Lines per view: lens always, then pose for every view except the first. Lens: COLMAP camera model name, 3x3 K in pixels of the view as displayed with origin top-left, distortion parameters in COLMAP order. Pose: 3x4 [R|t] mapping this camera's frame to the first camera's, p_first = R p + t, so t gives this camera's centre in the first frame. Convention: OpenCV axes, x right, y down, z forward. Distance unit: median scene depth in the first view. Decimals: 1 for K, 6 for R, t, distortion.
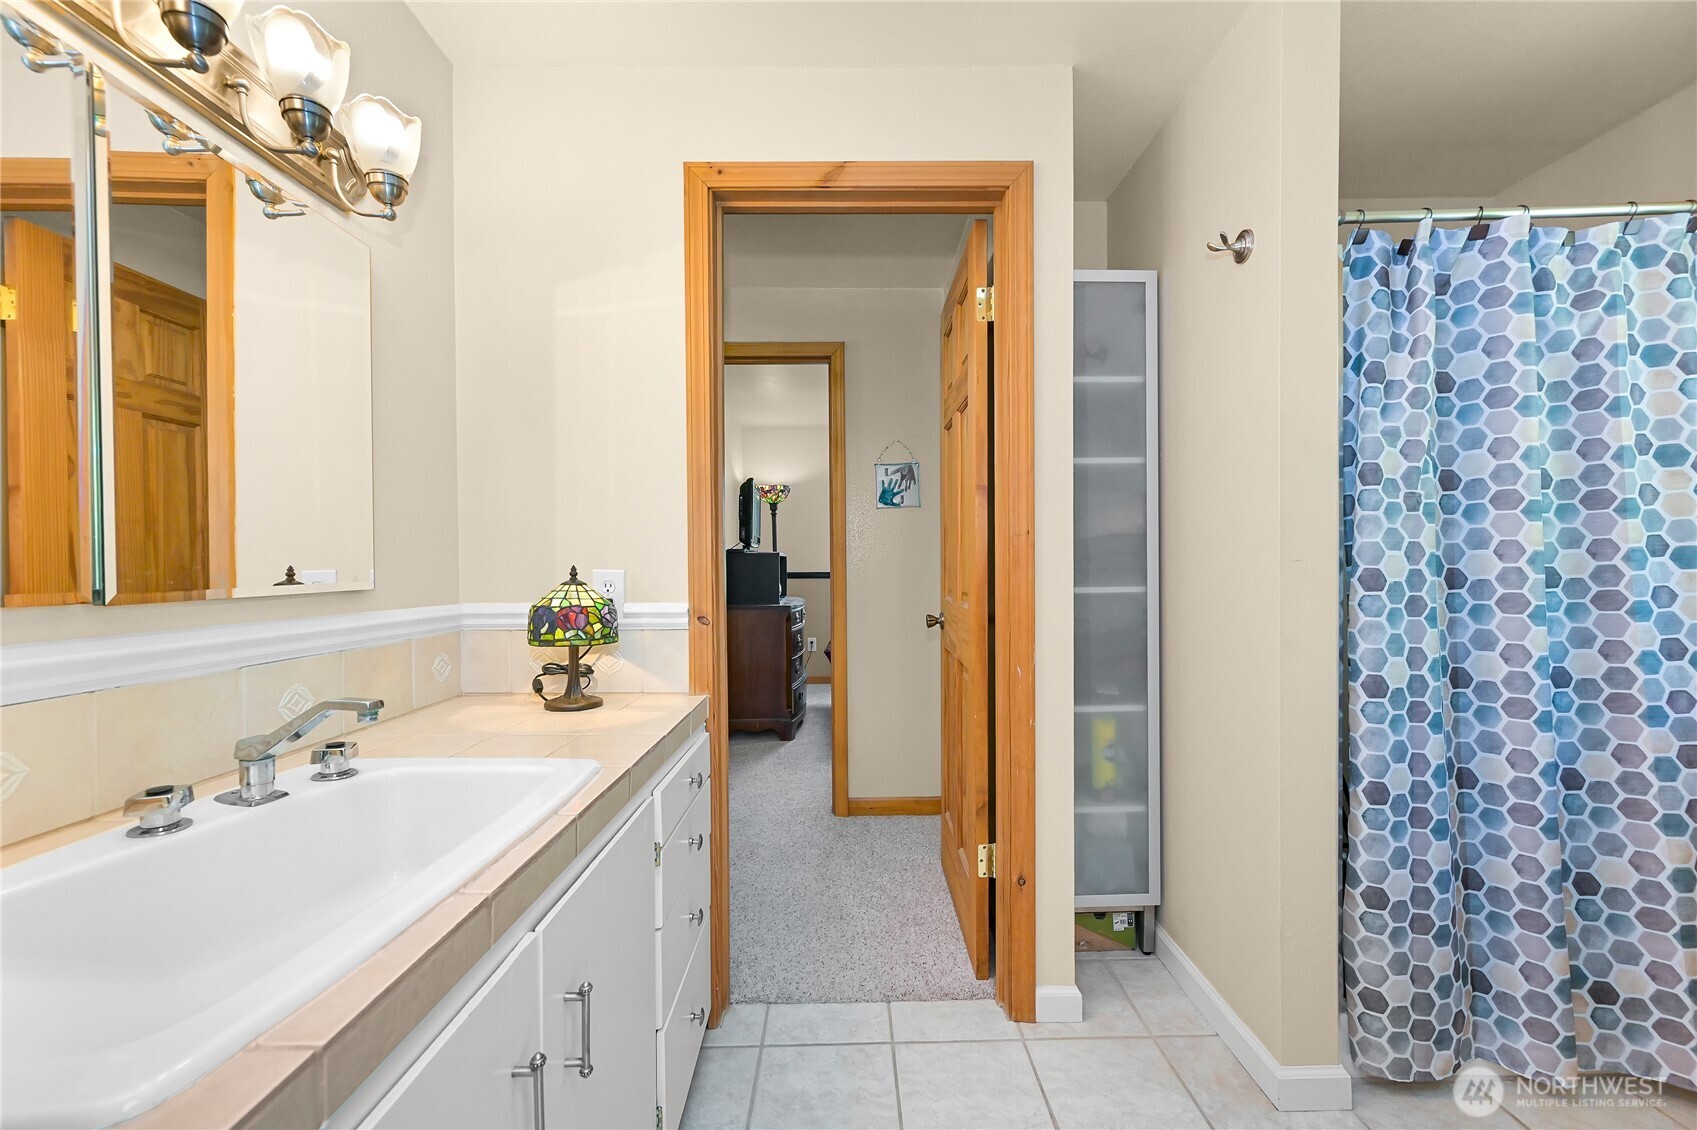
lens RADIAL K [[659.6, 0, 856.6], [0, 659.6, 566.8], [0, 0, 1]] dist [-0.002478, -0.000036]
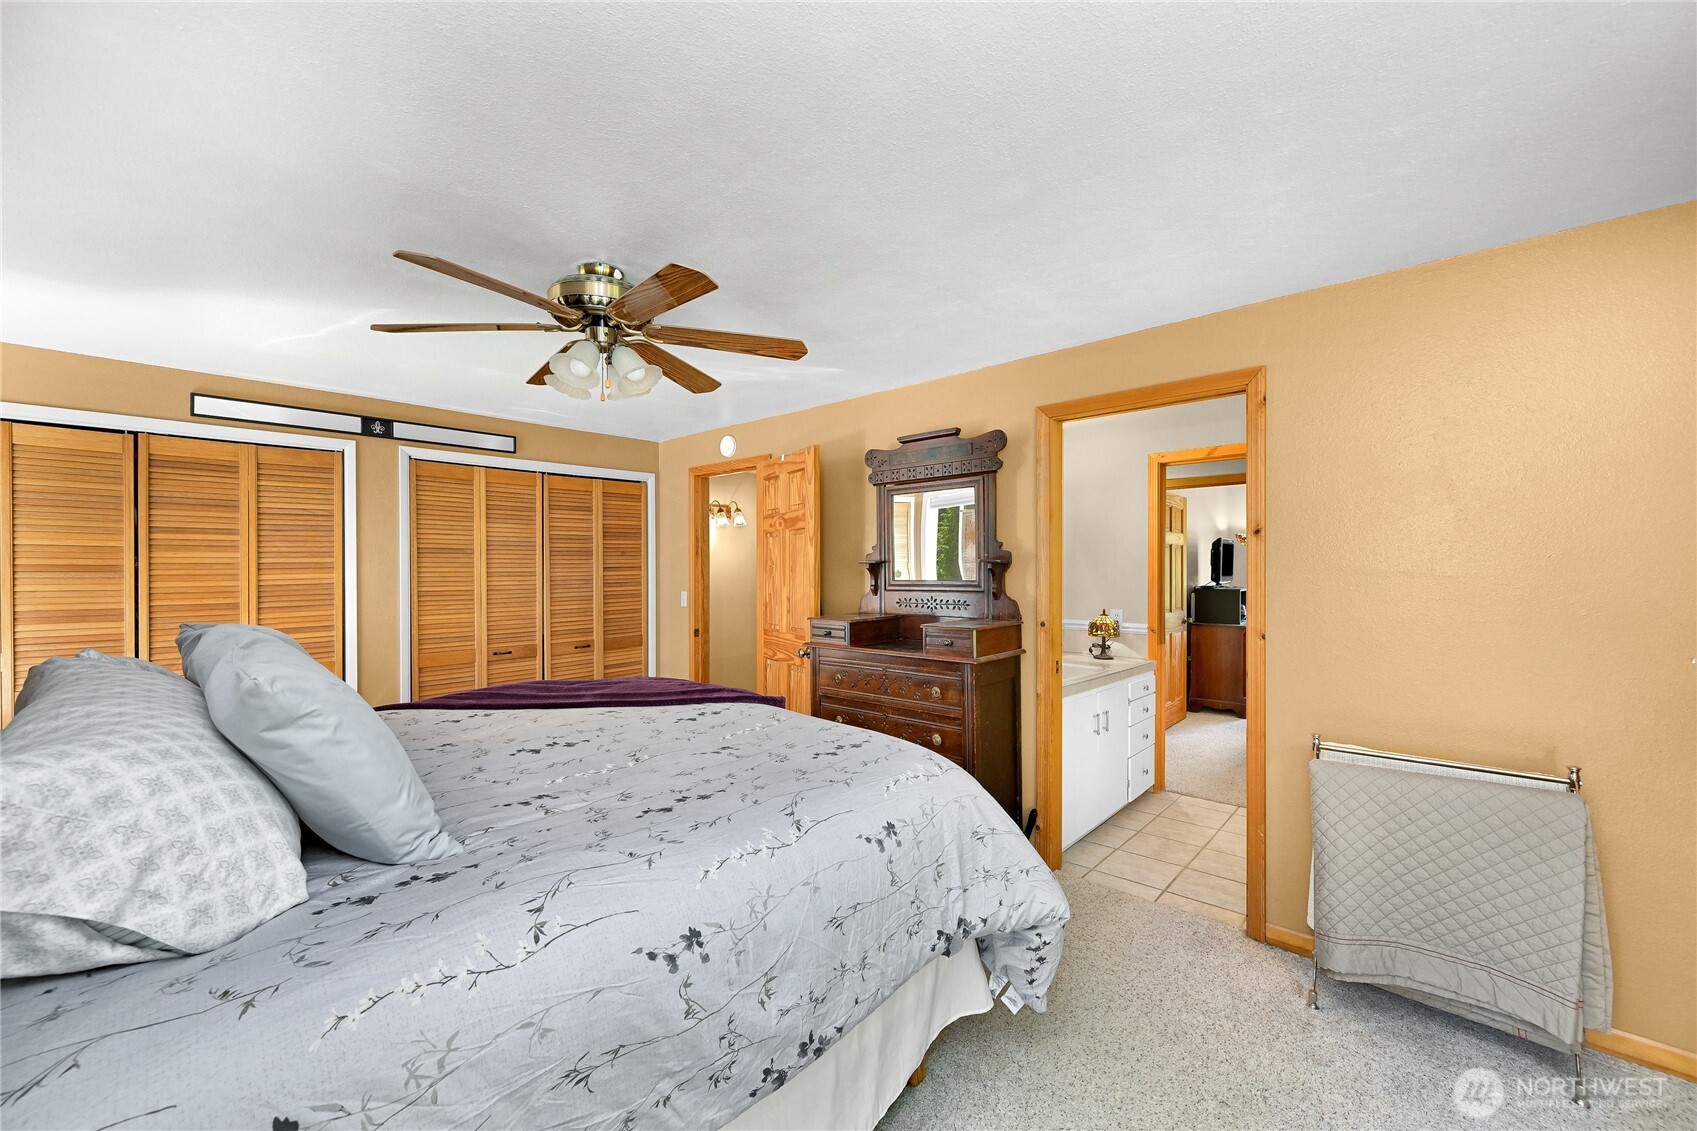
lens RADIAL K [[659.6, 0, 855.7], [0, 659.6, 571.2], [0, 0, 1]] dist [-0.002478, -0.000036]
pose [[0.729159, 0.011515, -0.684247, 0.689765], [-0.012727, 0.999914, 0.003264, -0.150123], [0.684226, 0.006328, 0.729243, -1.700126]]
